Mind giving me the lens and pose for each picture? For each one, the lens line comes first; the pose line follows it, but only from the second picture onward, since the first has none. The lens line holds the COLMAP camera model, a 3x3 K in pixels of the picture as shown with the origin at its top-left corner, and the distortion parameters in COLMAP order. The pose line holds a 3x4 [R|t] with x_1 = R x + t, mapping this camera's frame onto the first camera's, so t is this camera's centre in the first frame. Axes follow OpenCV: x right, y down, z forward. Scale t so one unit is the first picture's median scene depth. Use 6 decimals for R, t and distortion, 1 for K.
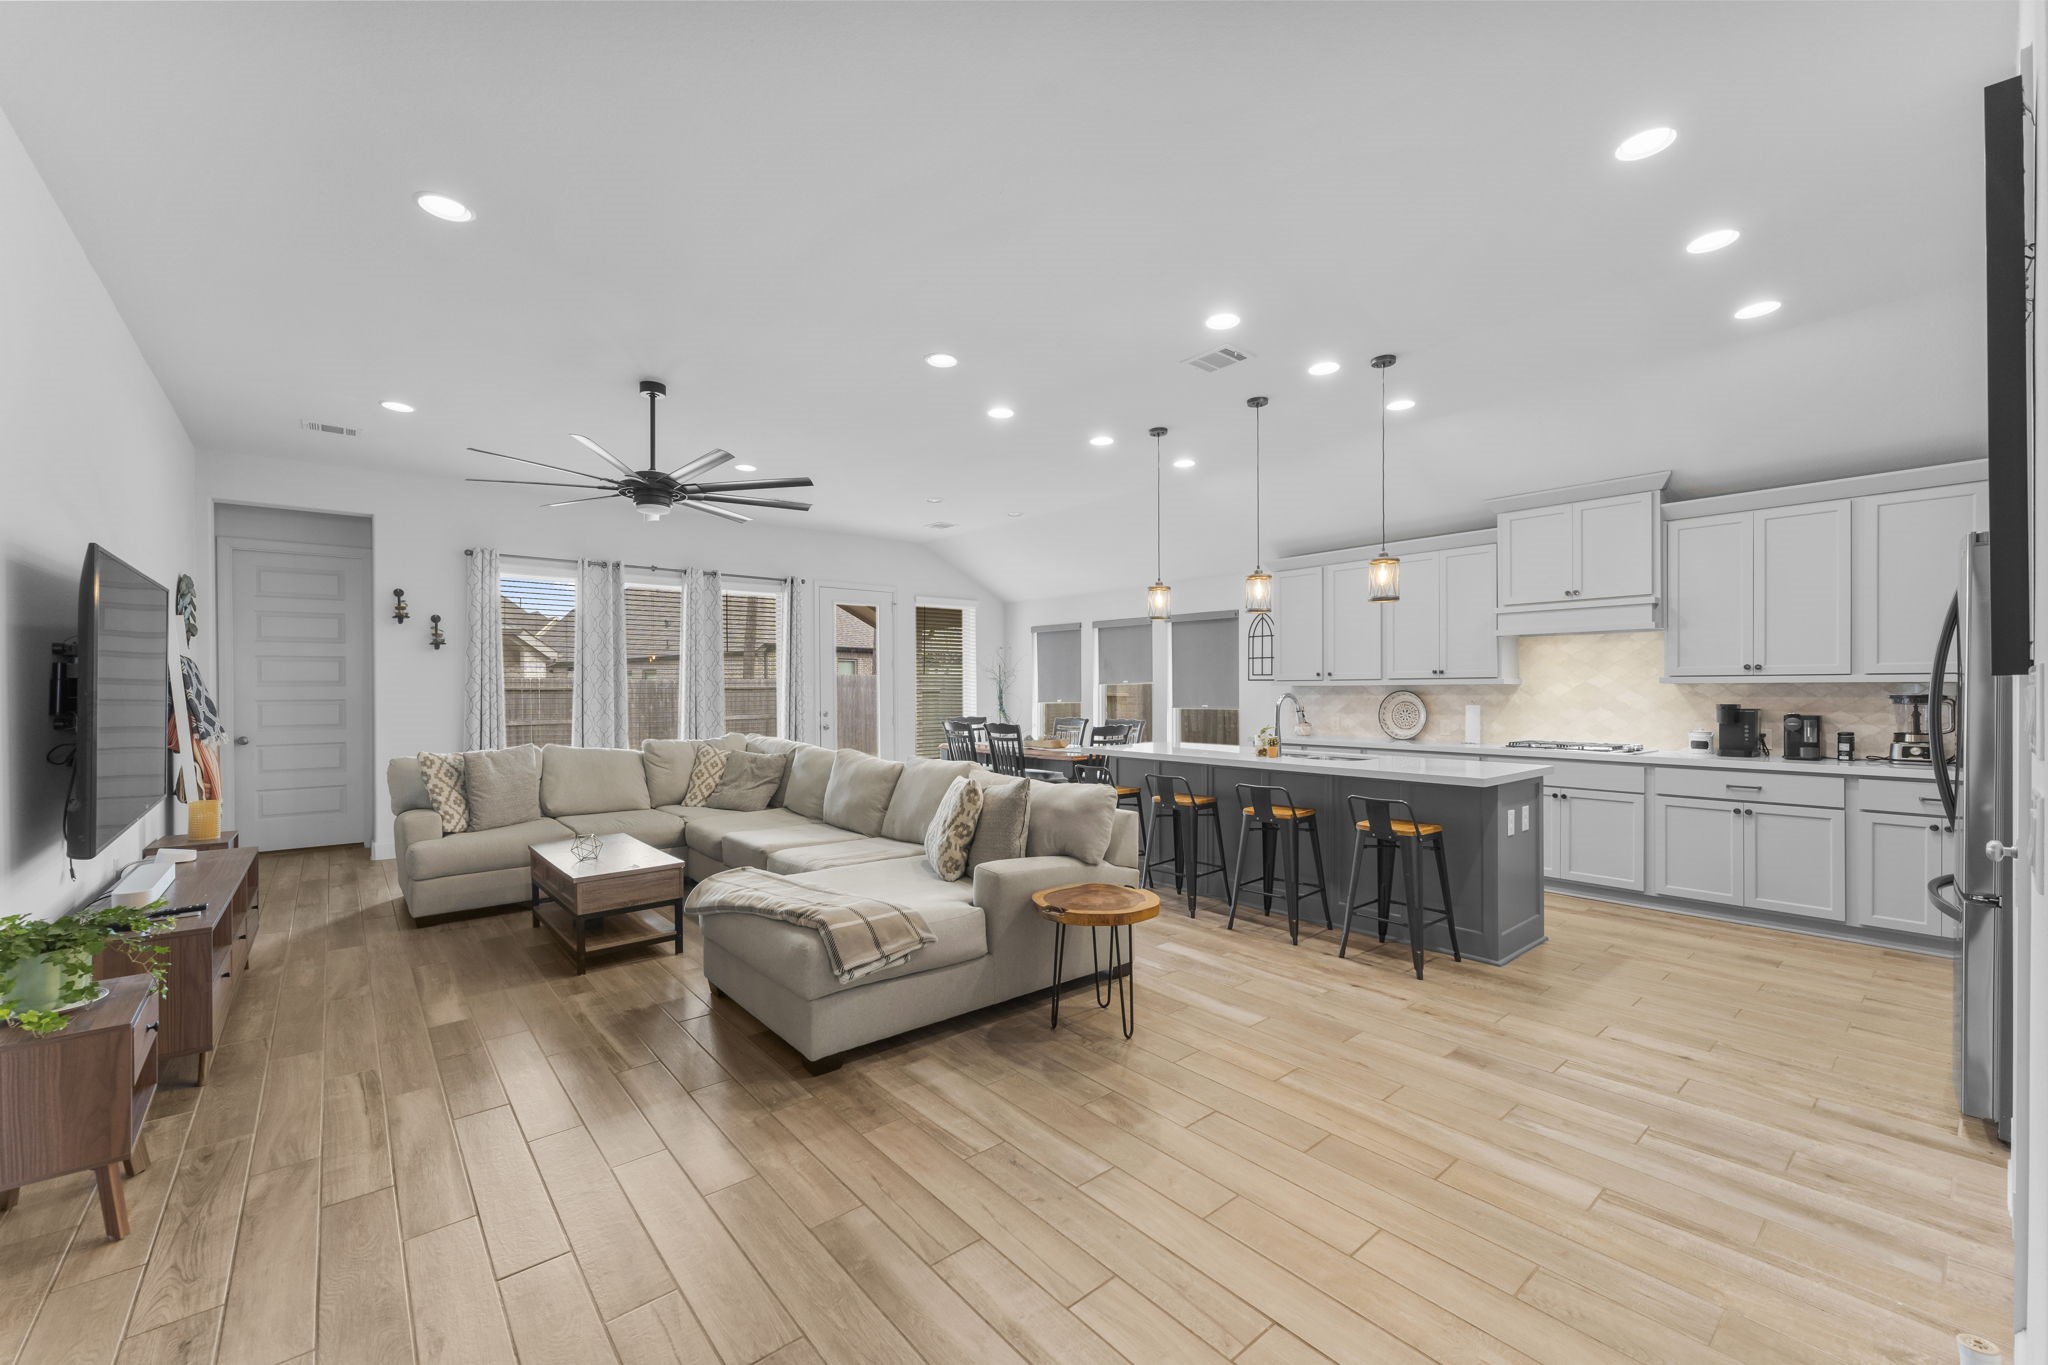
lens RADIAL K [[796.8, 0, 1016.4], [0, 796.8, 686.3], [0, 0, 1]] dist [-0.000259, 0.000038]
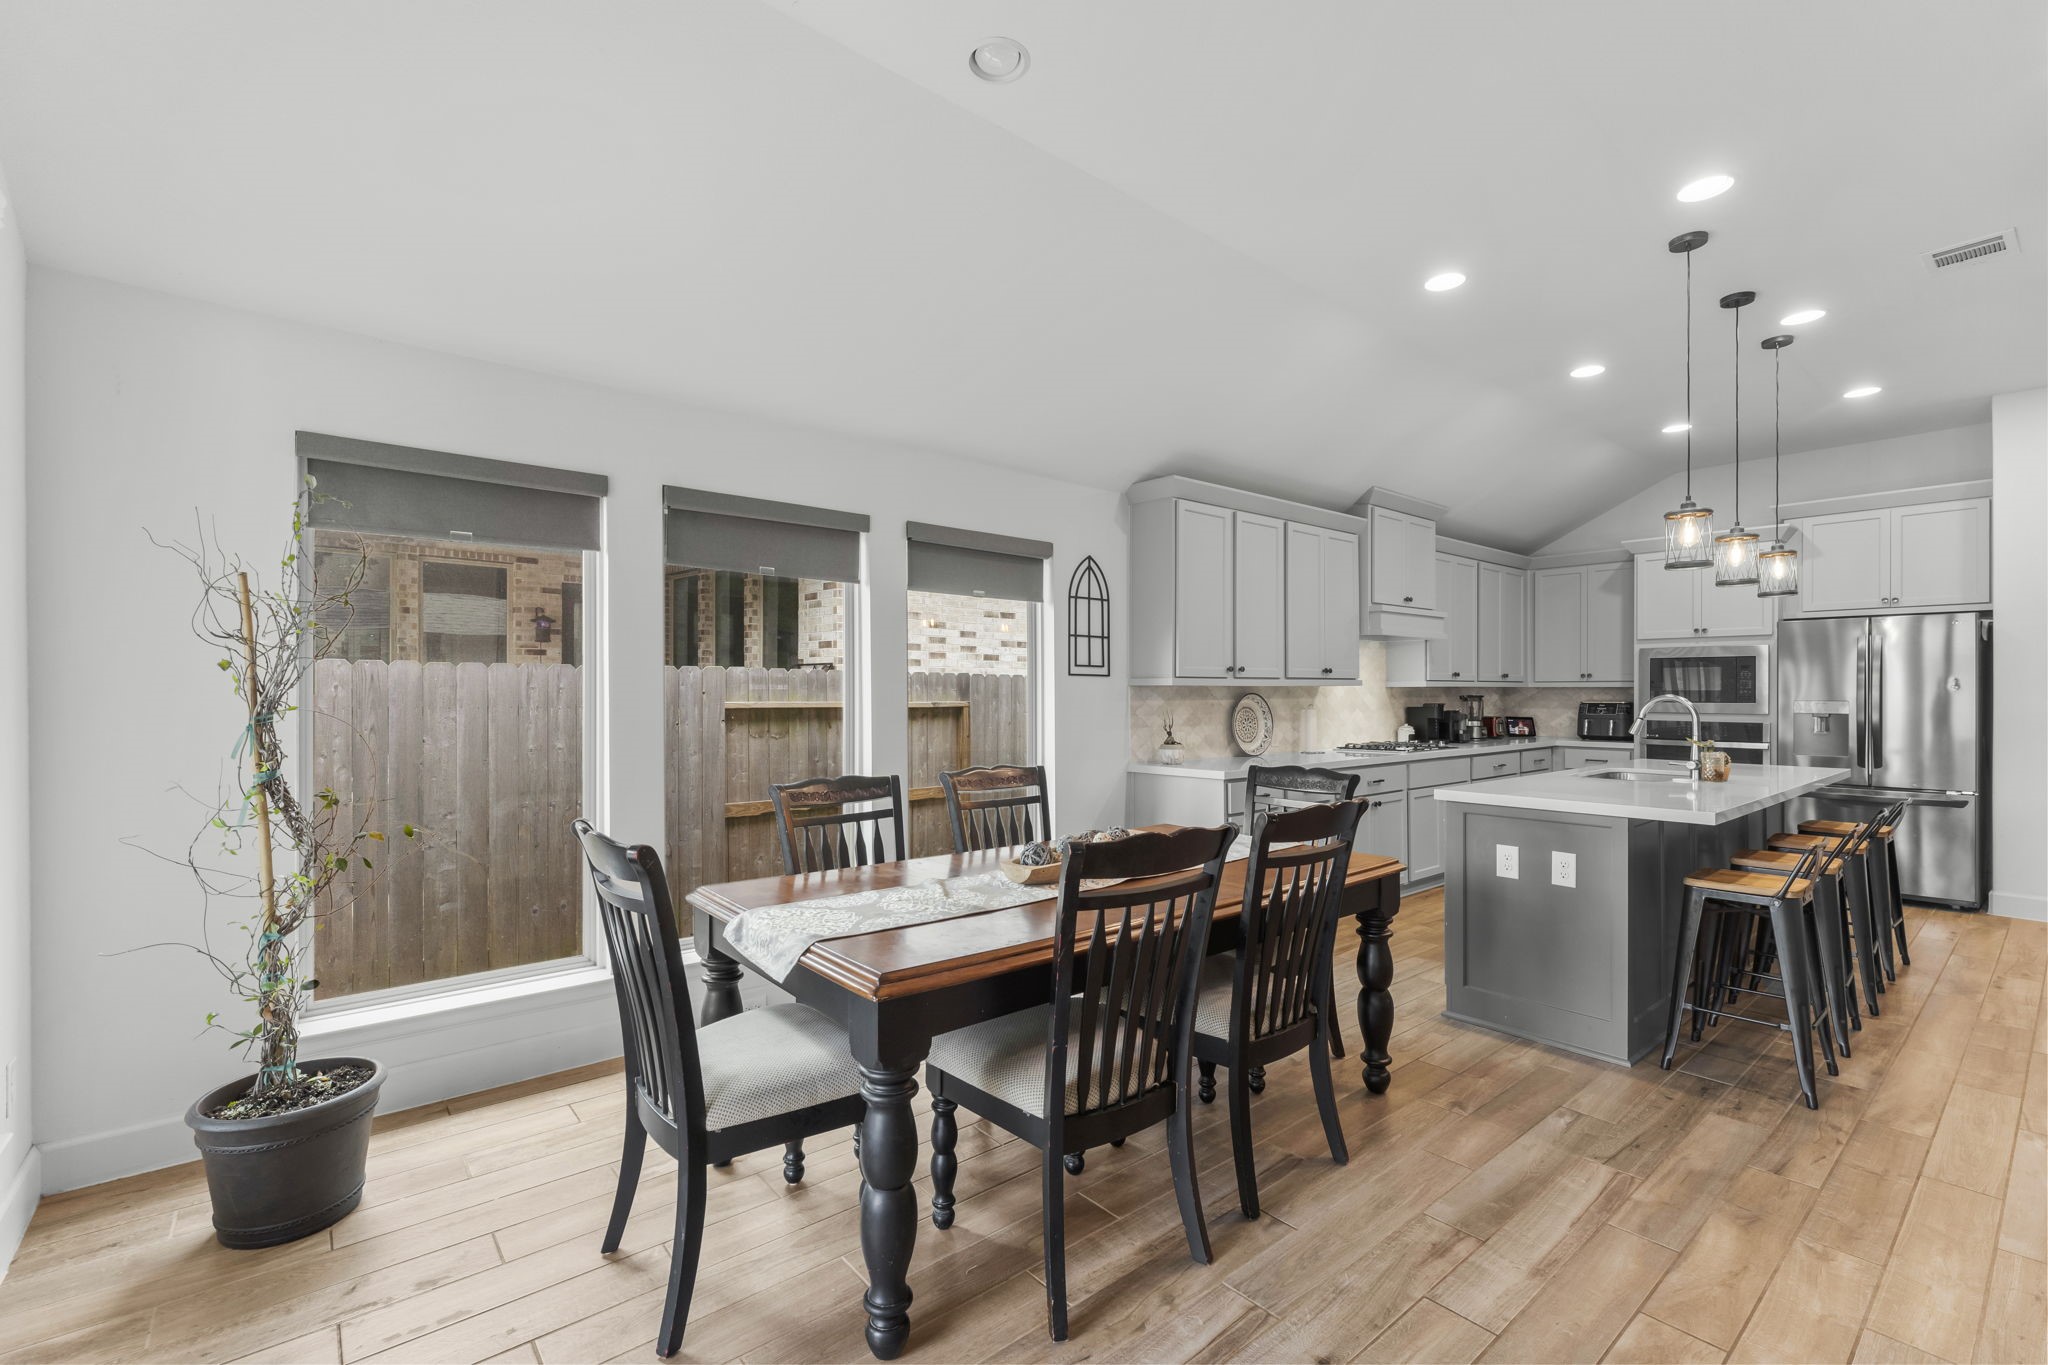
lens RADIAL K [[906.6, 0, 1035.2], [0, 906.6, 689.2], [0, 0, 1]] dist [-0.000944, 0.000079]
pose [[0.024718, 0.007074, 0.999669, -0.430416], [-0.003035, 0.999971, -0.007001, 0.008801], [-0.999690, -0.002861, 0.024739, 1.273174]]
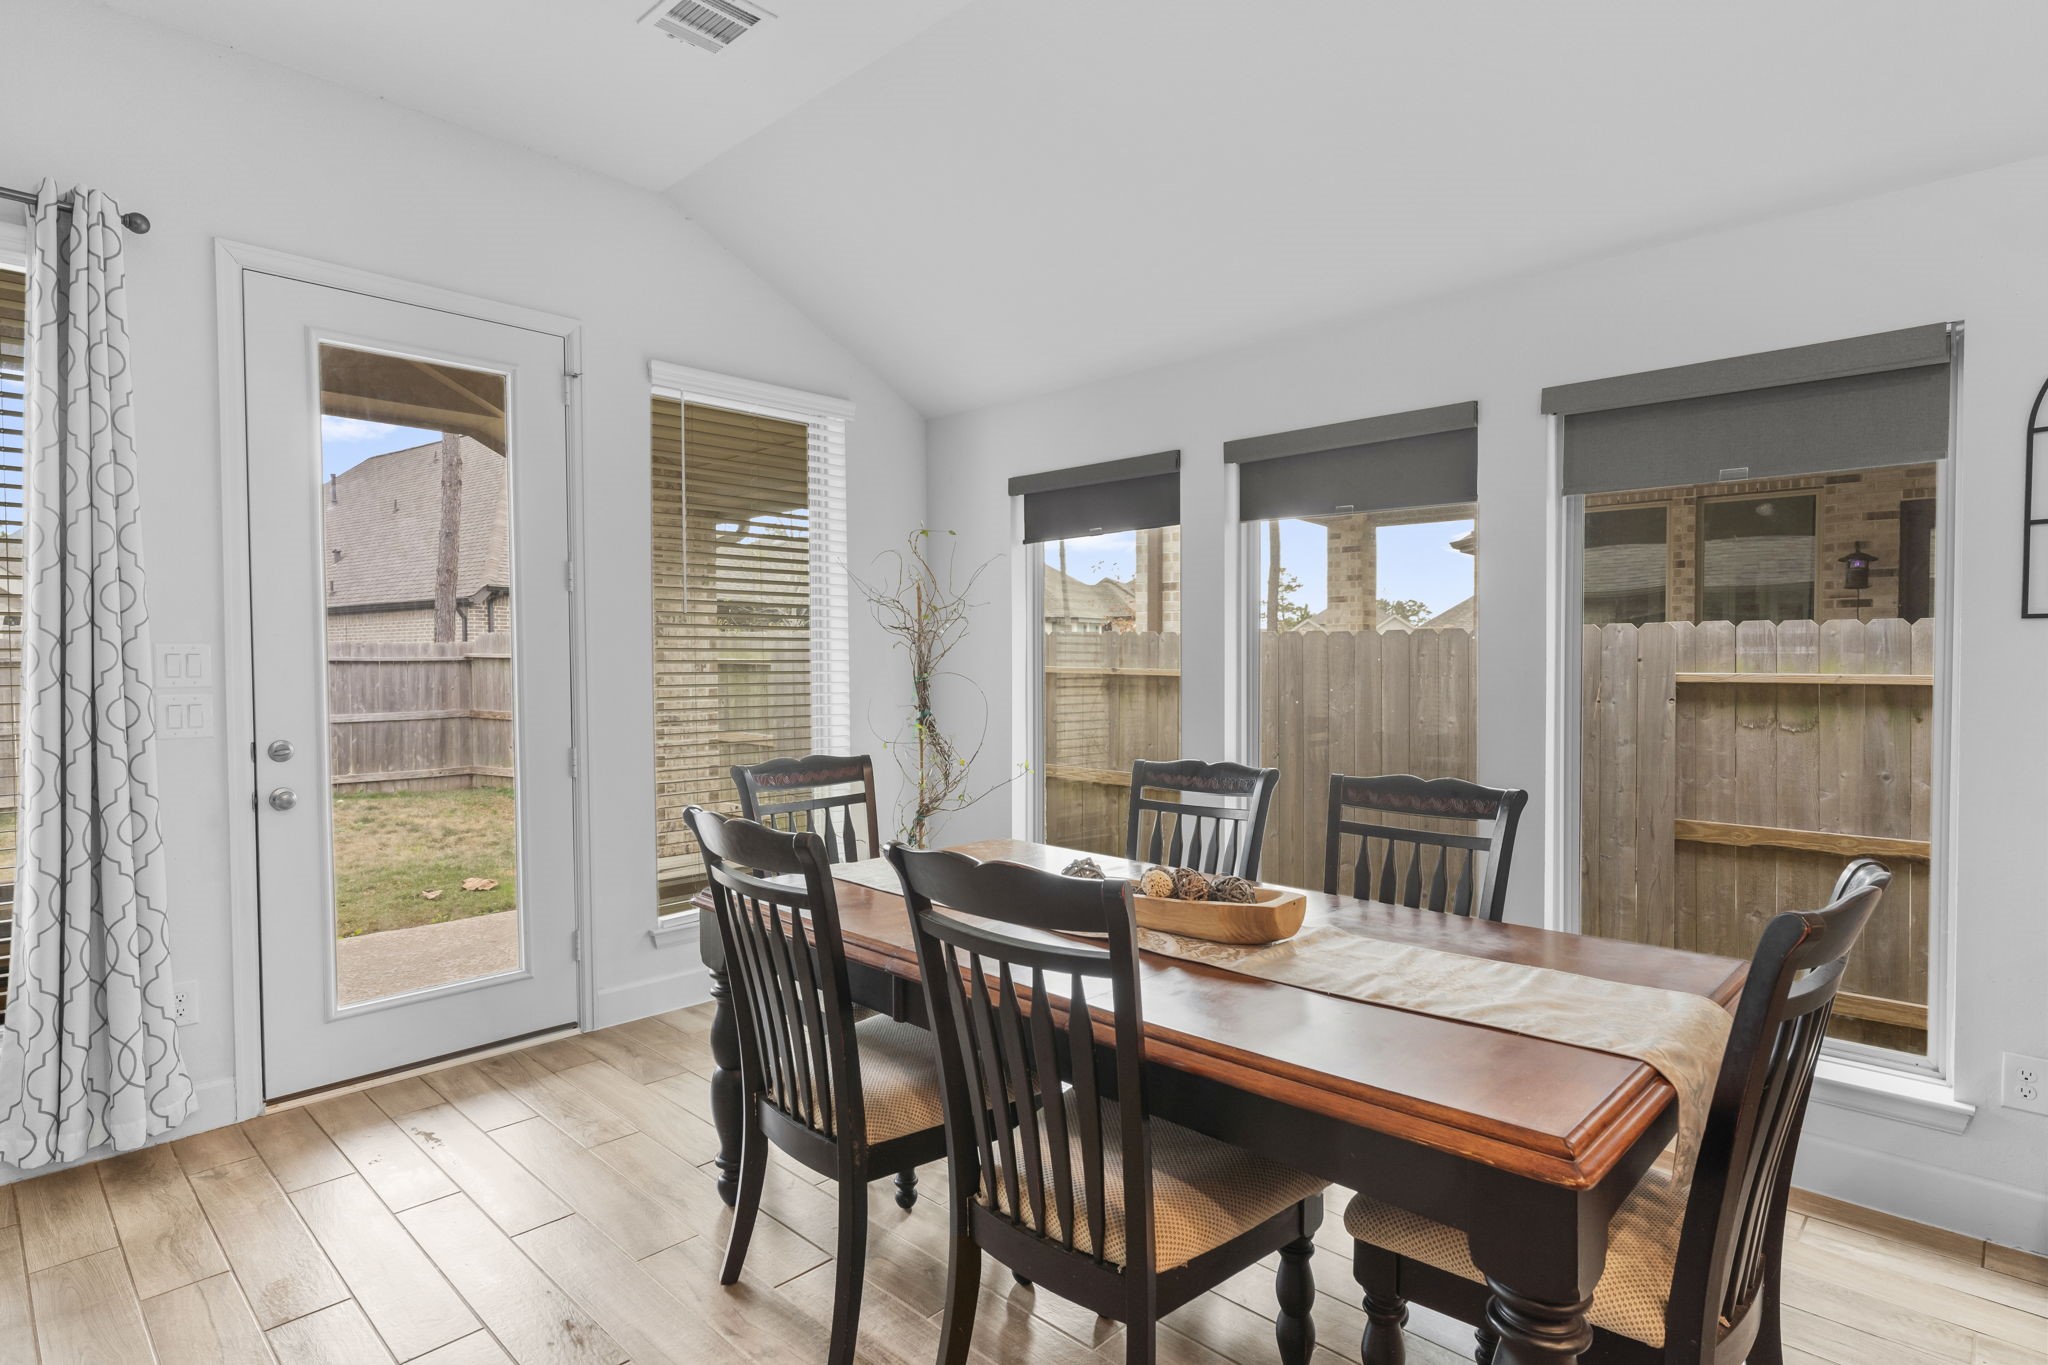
lens RADIAL K [[1029.7, 0, 1024.0], [0, 1029.7, 682.5], [0, 0, 1]] dist [-0.005737, -0.001801]
pose [[0.993070, -0.004181, 0.117446, -0.047218], [0.001455, 0.999728, 0.023290, 0.006035], [-0.117511, -0.022958, 0.992806, 0.963942]]
